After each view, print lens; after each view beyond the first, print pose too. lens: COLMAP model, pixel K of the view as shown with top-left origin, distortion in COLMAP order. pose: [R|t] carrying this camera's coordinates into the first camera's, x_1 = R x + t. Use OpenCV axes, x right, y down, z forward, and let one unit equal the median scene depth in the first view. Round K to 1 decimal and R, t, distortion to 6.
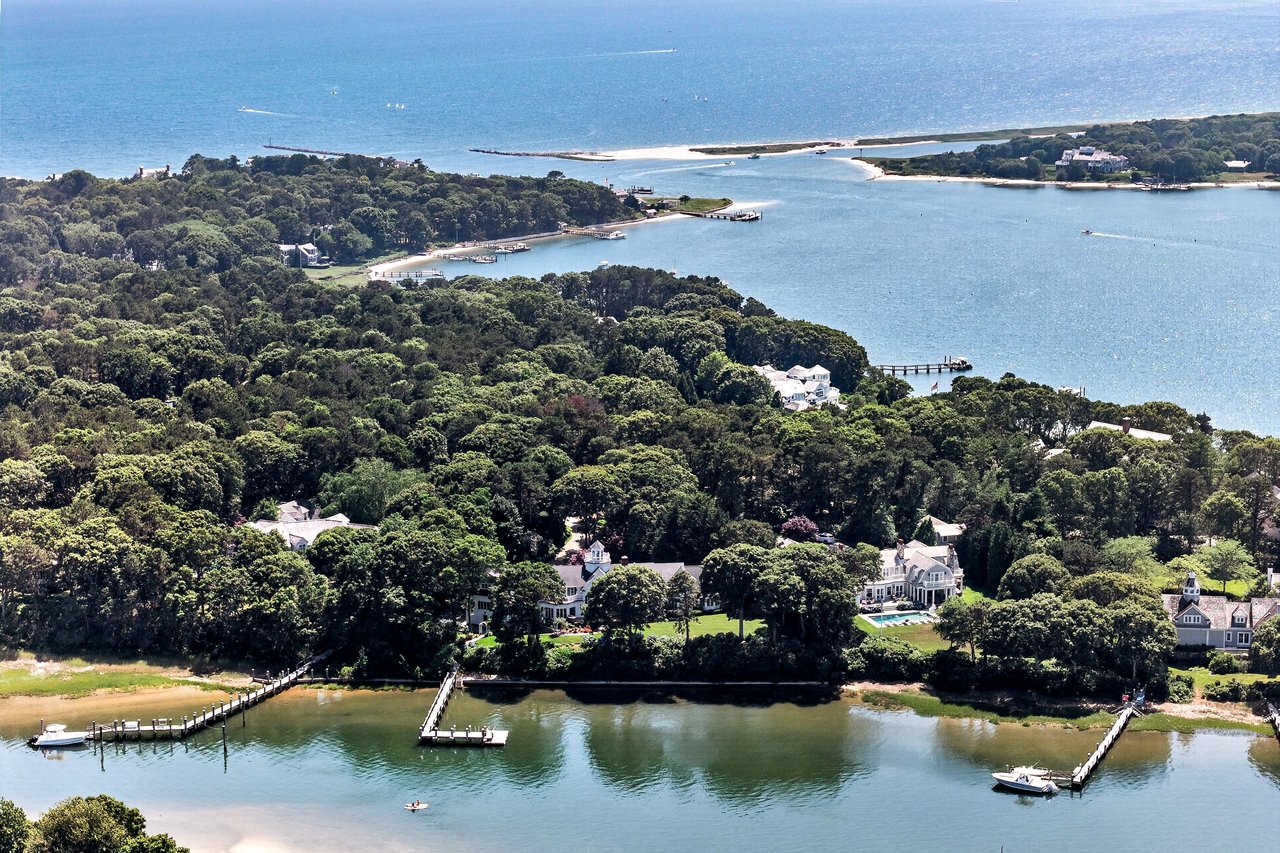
lens RADIAL K [[2325.0, 0, 640.0], [0, 2325.0, 426.5], [0, 0, 1]] dist [-0.256098, 1.275306]
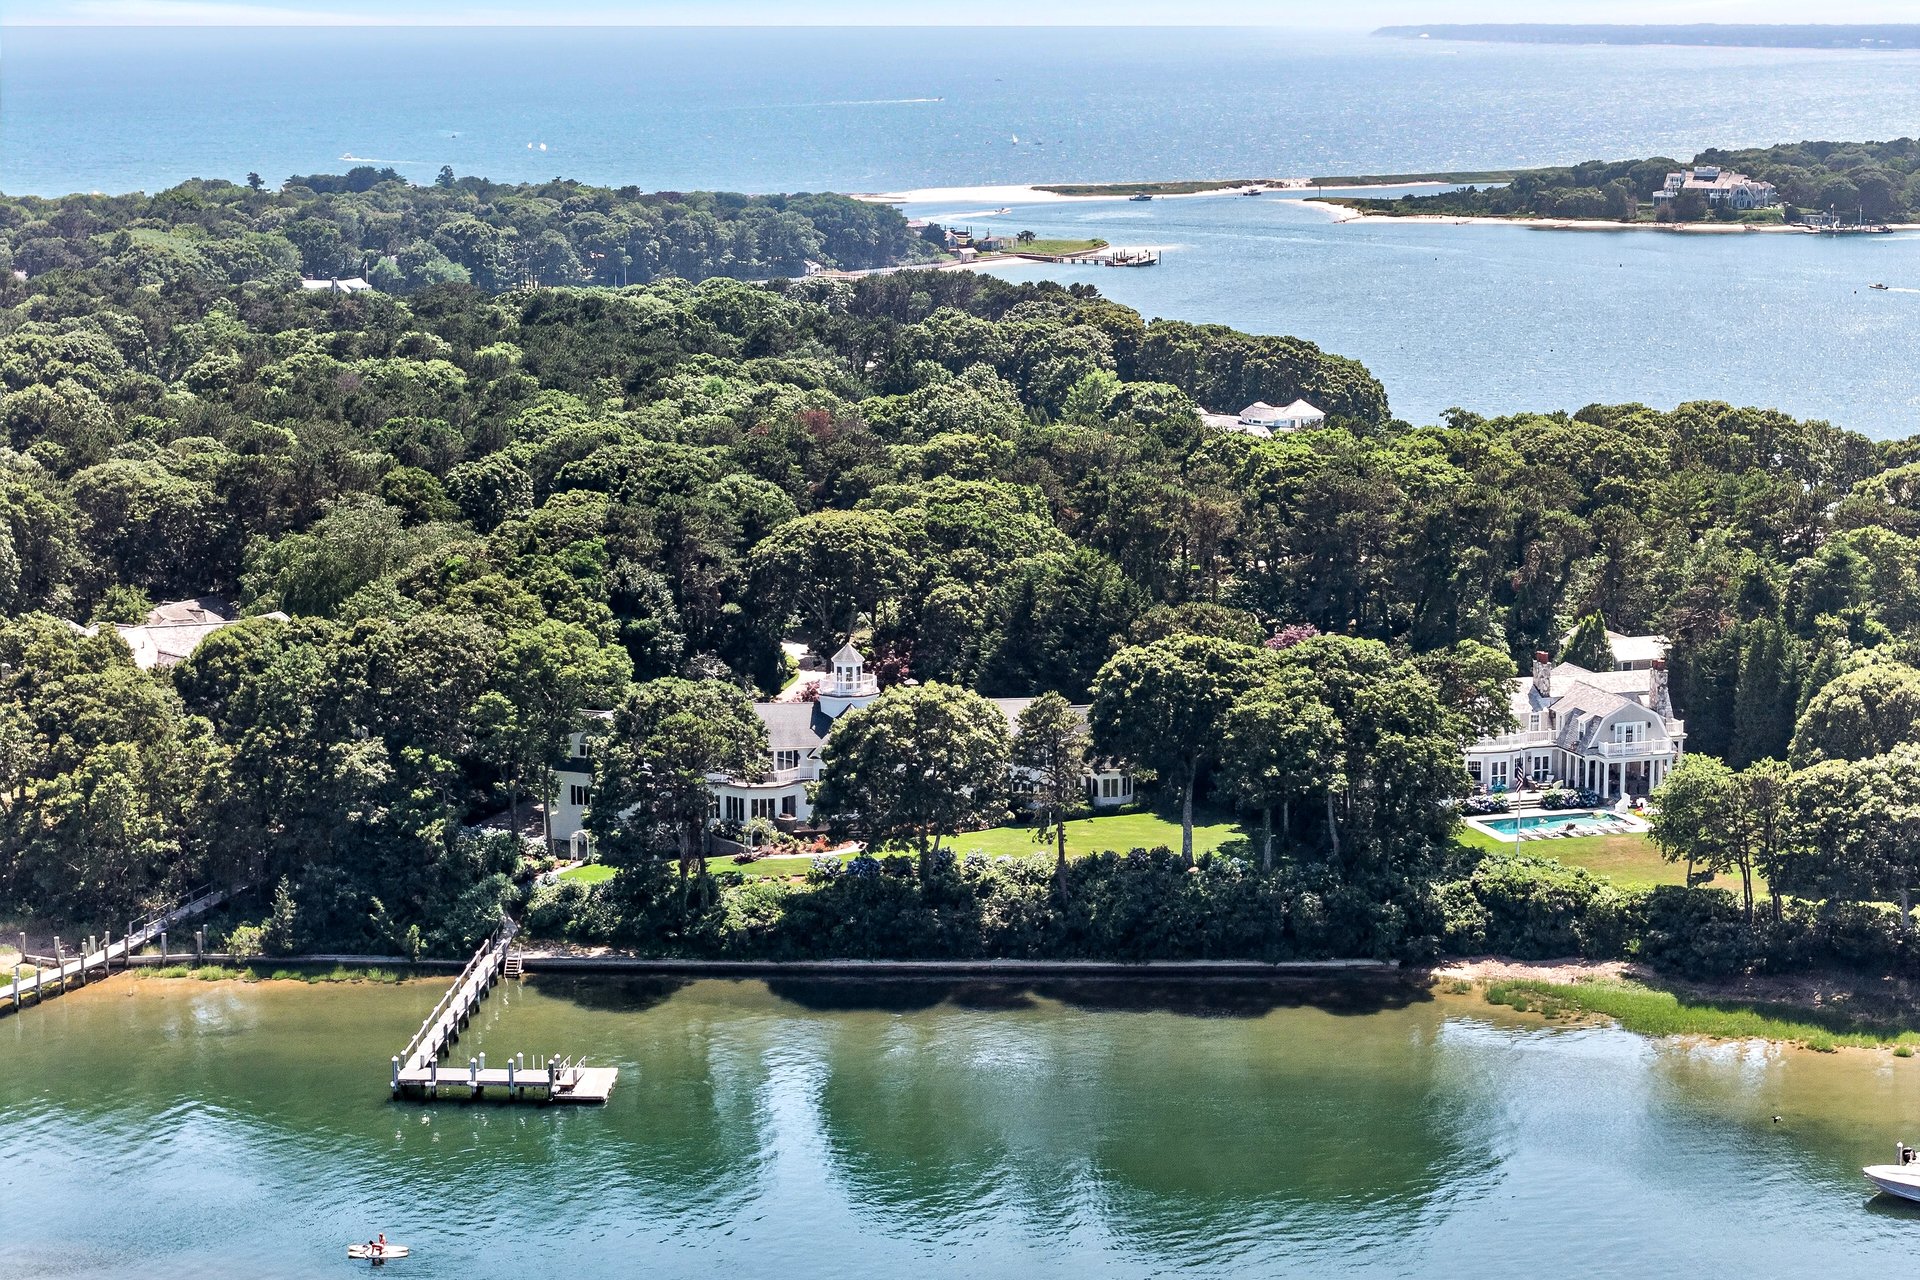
lens RADIAL K [[3487.5, 0, 960.0], [0, 3487.5, 640.0], [0, 0, 1]] dist [-0.256098, 1.275306]
pose [[0.999995, -0.001183, 0.002945, 0.000485], [0.001258, 0.999672, -0.025575, 0.062955], [-0.002914, 0.025578, 0.999669, 0.344346]]
